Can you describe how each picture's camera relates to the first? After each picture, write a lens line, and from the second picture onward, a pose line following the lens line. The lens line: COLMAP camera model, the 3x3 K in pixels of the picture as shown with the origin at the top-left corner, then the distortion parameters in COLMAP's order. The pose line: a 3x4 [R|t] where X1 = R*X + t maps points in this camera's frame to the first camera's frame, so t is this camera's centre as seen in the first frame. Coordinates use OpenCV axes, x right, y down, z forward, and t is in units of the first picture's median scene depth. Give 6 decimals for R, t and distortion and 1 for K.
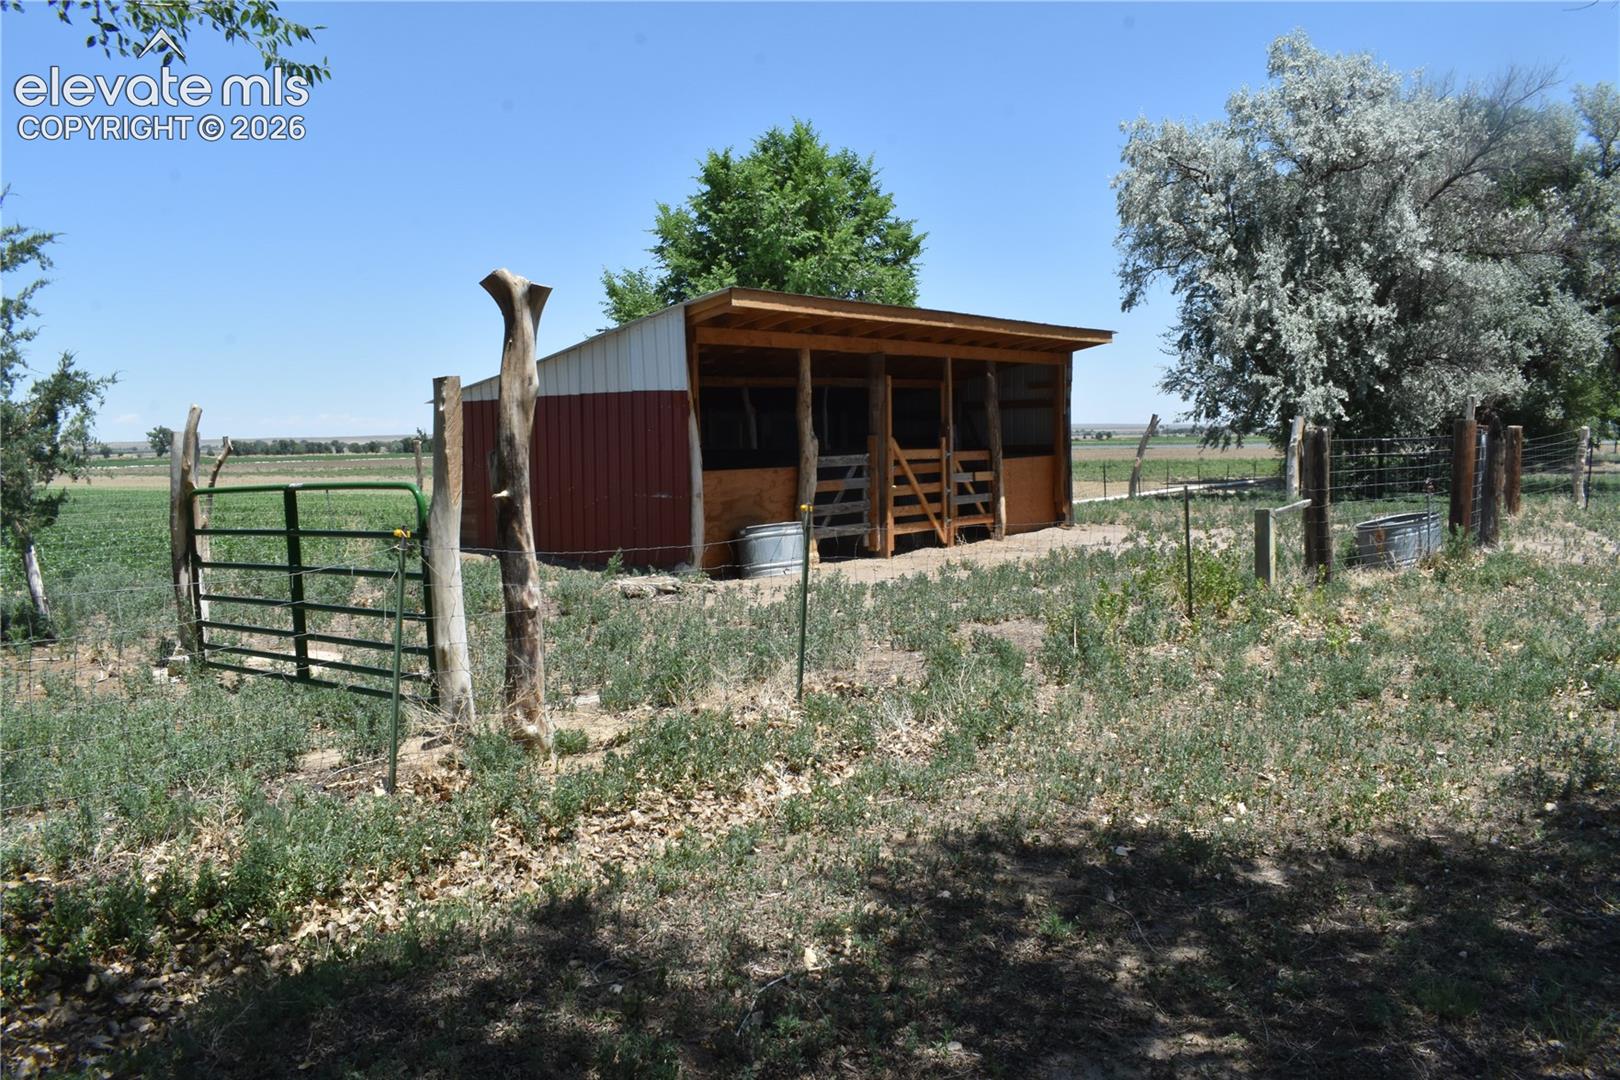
lens RADIAL K [[1267.7, 0, 810.0], [0, 1267.7, 540.0], [0, 0, 1]] dist [-0.094757, 0.014705]
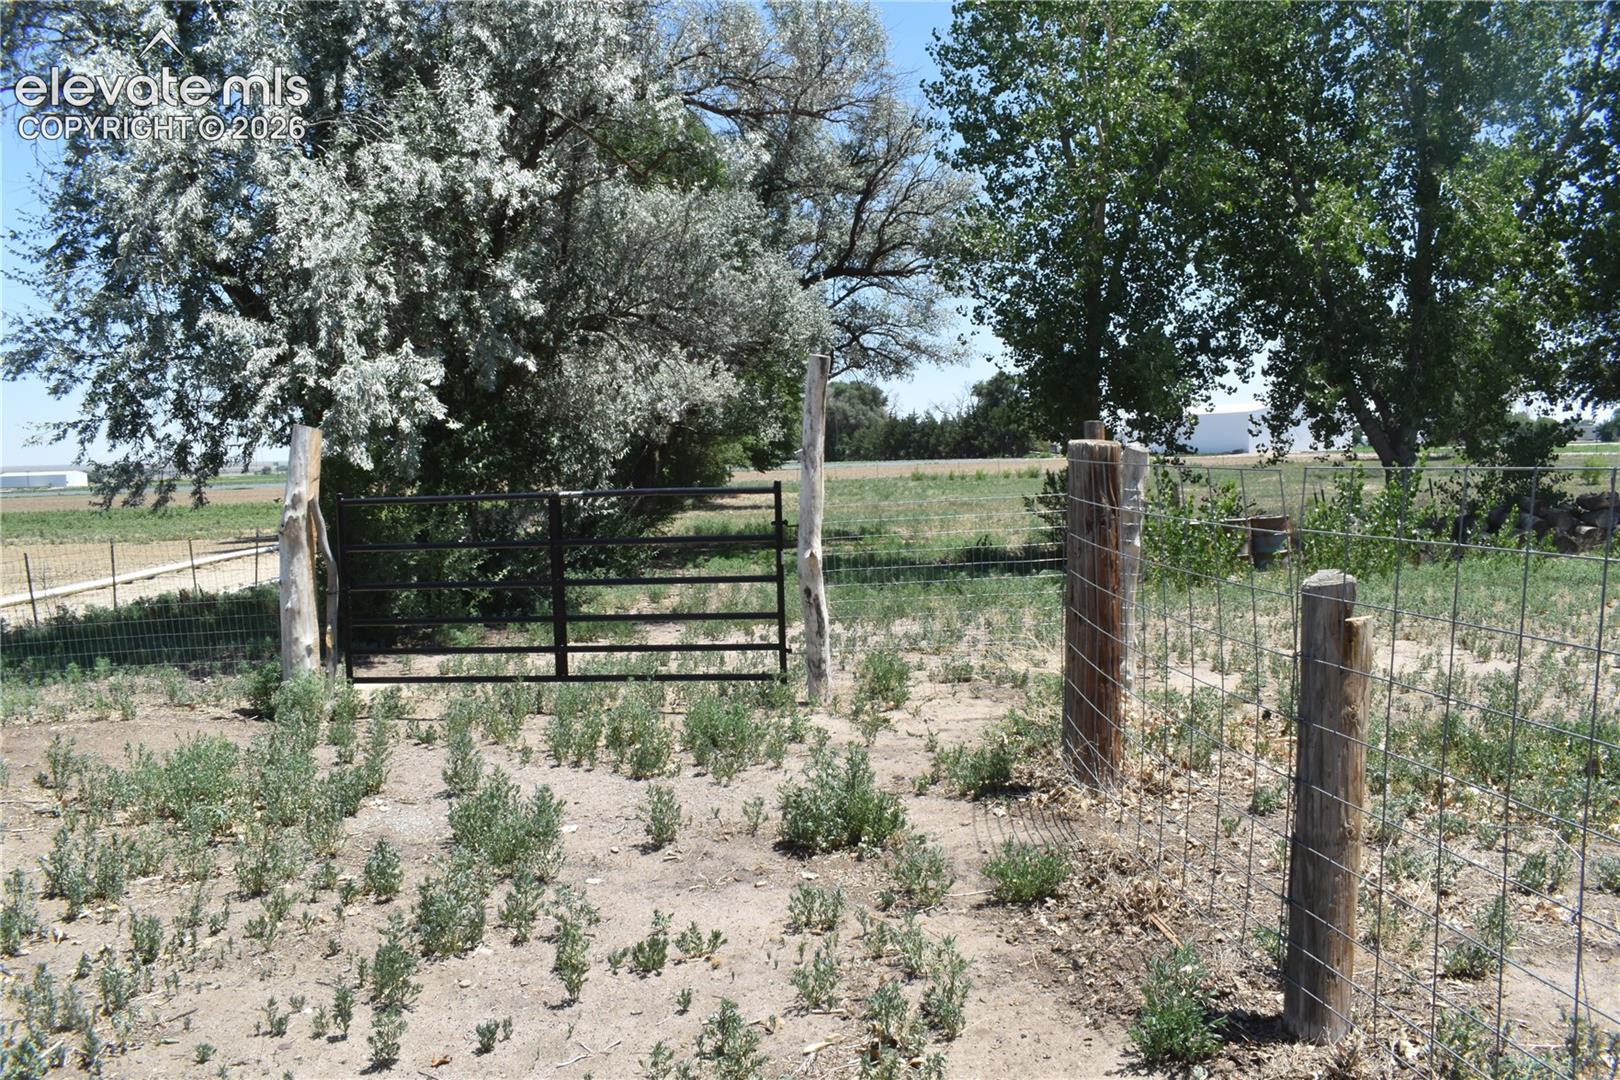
lens RADIAL K [[1267.7, 0, 810.0], [0, 1267.7, 540.0], [0, 0, 1]] dist [-0.094757, 0.014705]
pose [[0.779934, -0.043150, 0.624372, 0.263954], [0.060096, 0.998174, -0.006086, -0.054102], [-0.622969, 0.042269, 0.781103, 0.607023]]
